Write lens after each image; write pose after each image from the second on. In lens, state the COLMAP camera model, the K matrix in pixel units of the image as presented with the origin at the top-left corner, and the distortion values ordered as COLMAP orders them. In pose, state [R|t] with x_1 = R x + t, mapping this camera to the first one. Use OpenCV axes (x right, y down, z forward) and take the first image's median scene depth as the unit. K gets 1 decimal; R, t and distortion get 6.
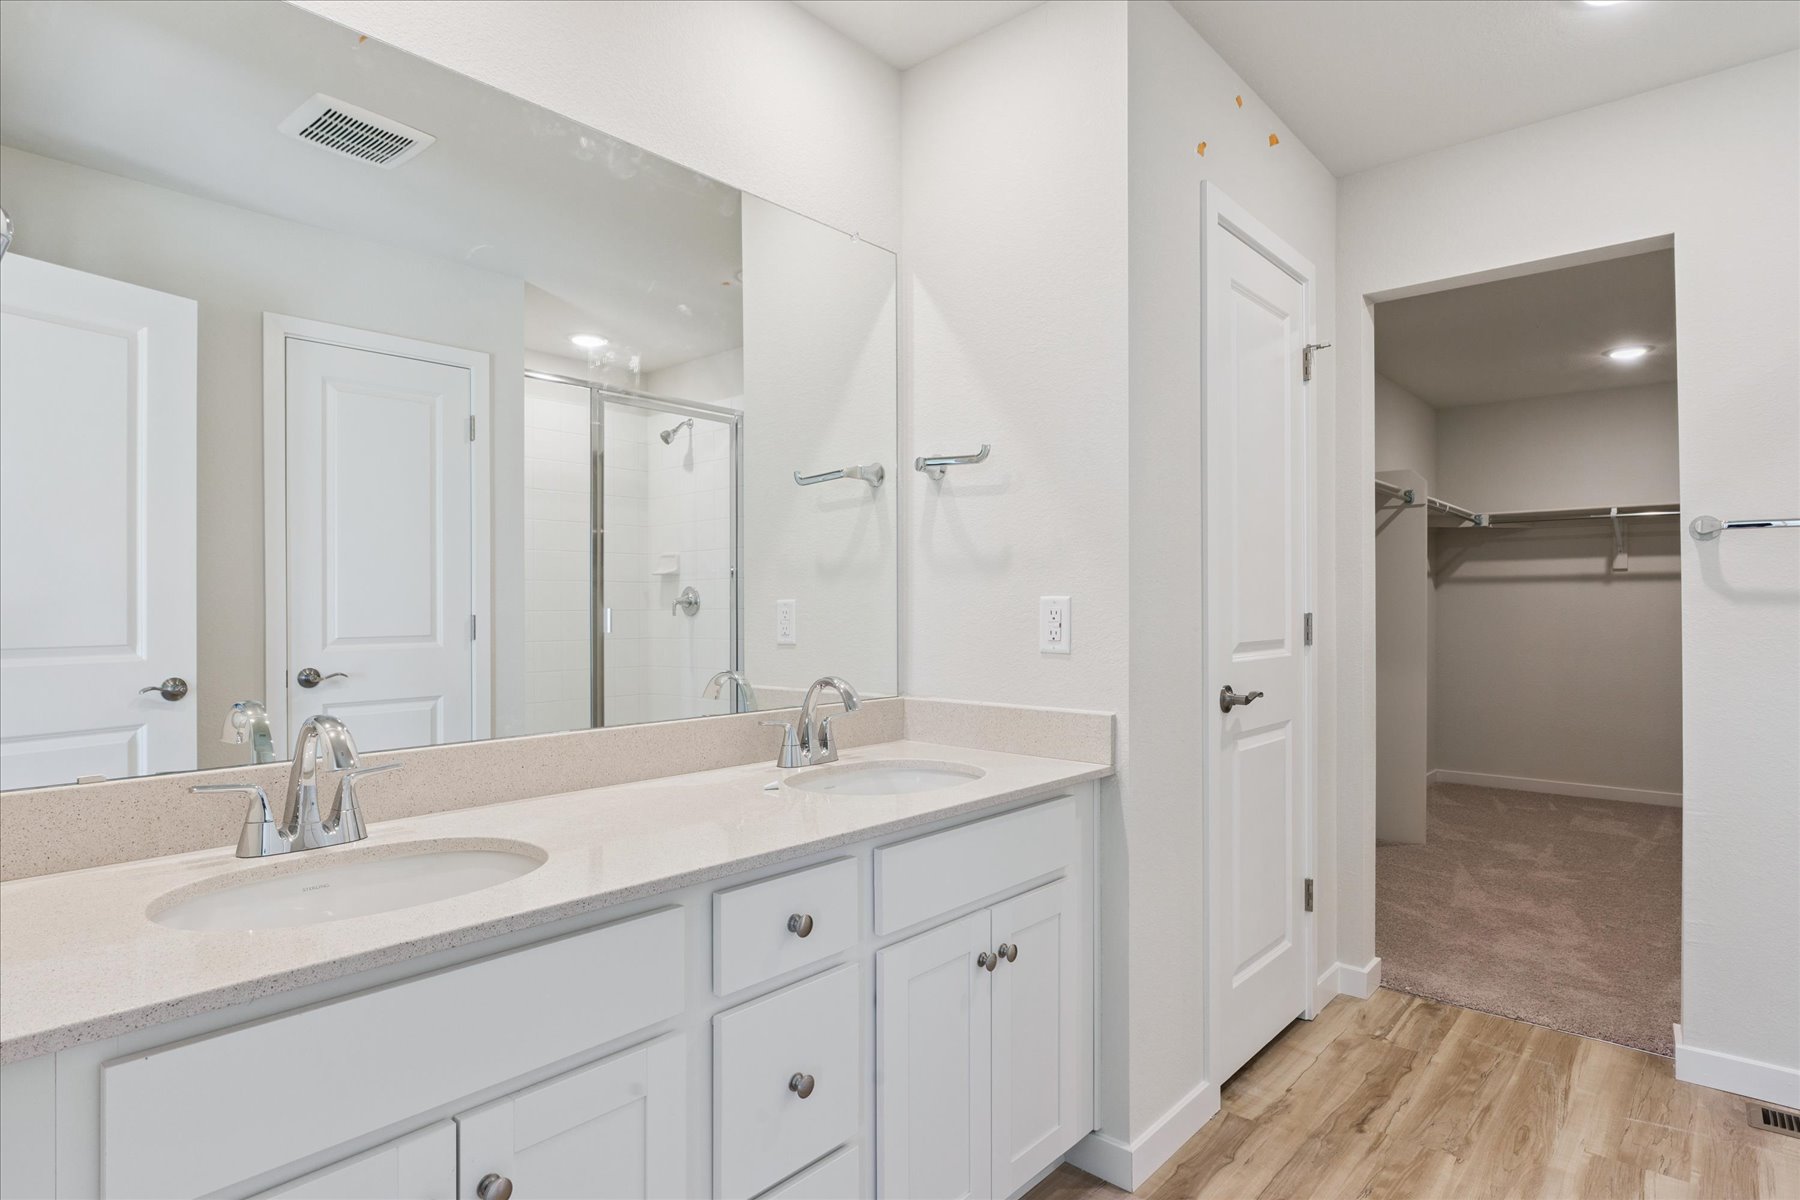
lens RADIAL K [[990.1, 0, 935.3], [0, 990.1, 615.5], [0, 0, 1]] dist [0.000231, 0.001016]
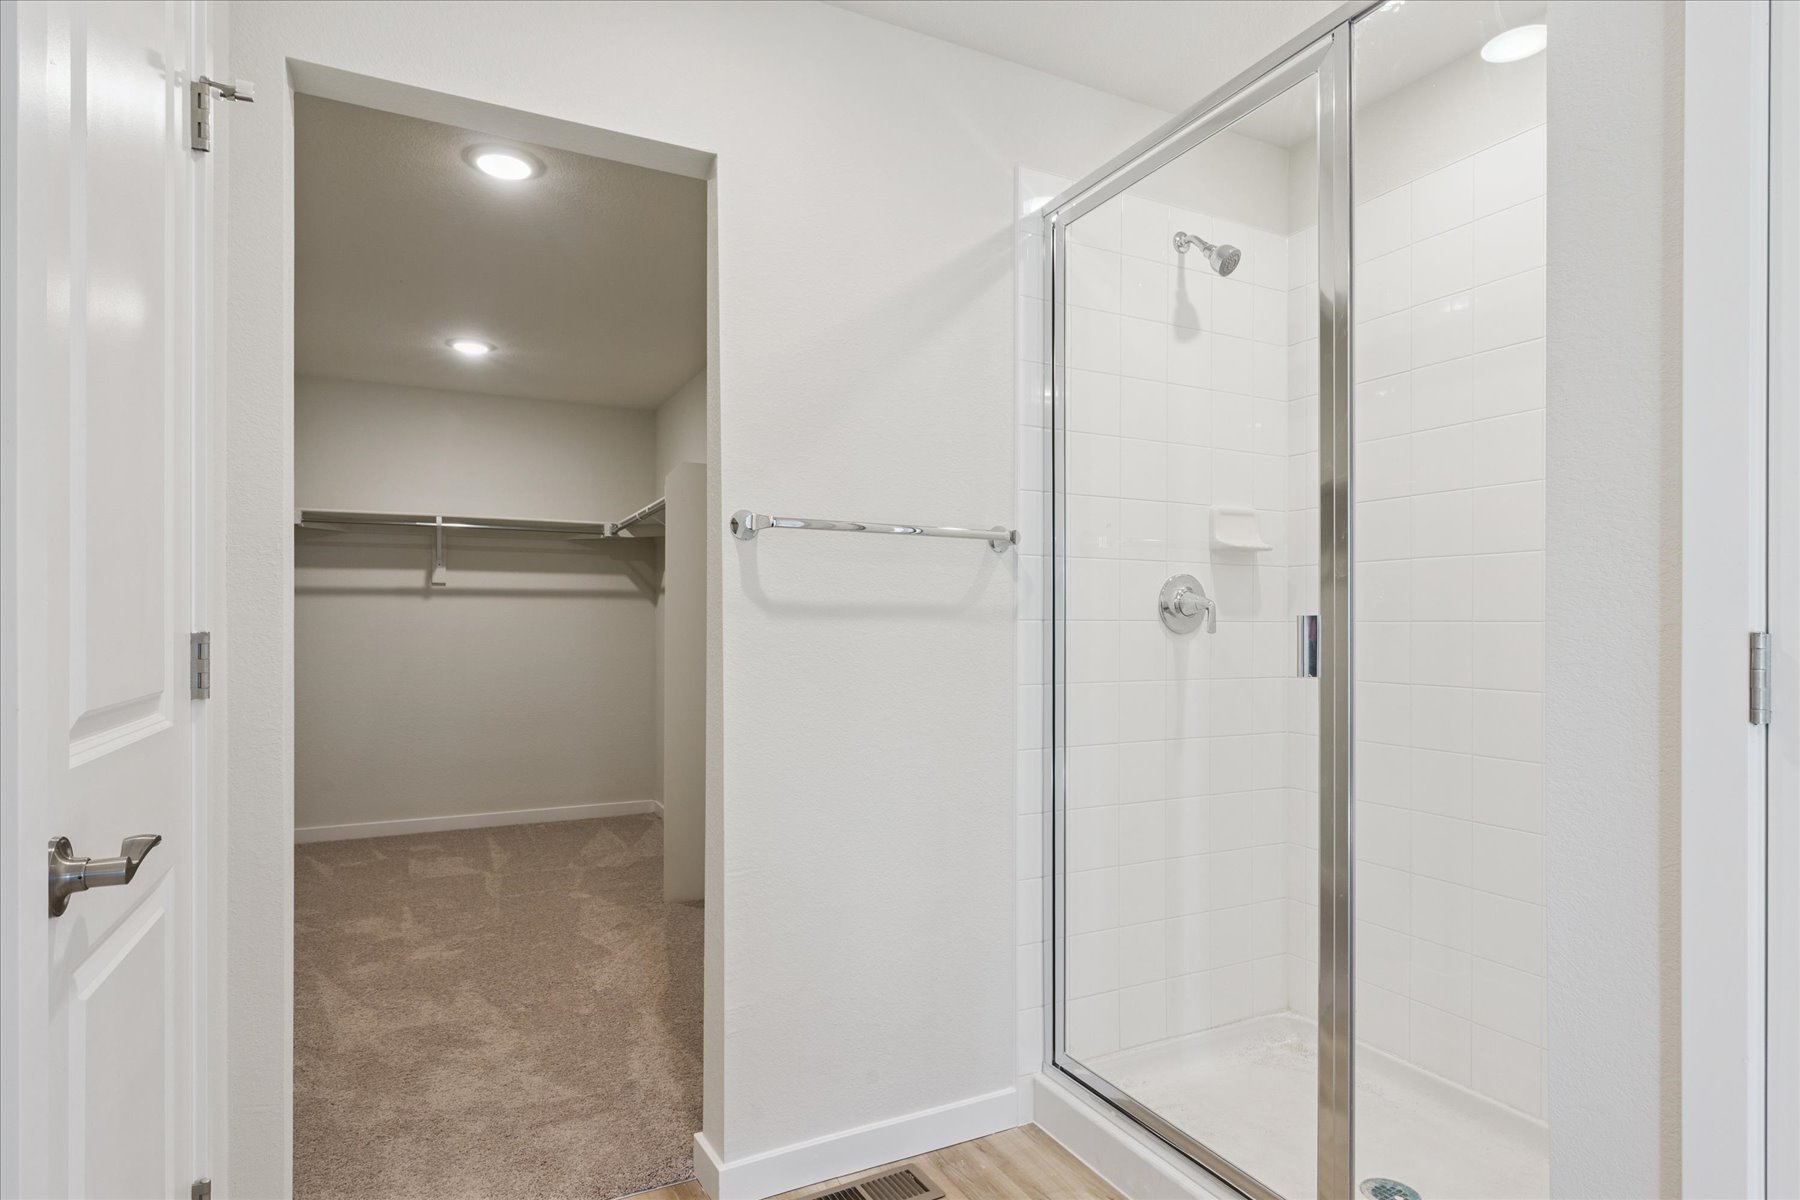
lens RADIAL K [[990.1, 0, 935.3], [0, 990.1, 615.5], [0, 0, 1]] dist [0.000231, 0.001016]
pose [[0.412960, 0.006102, 0.910729, 0.062015], [0.010558, 0.999878, -0.011487, -0.001188], [-0.910688, 0.014359, 0.412845, 0.350105]]
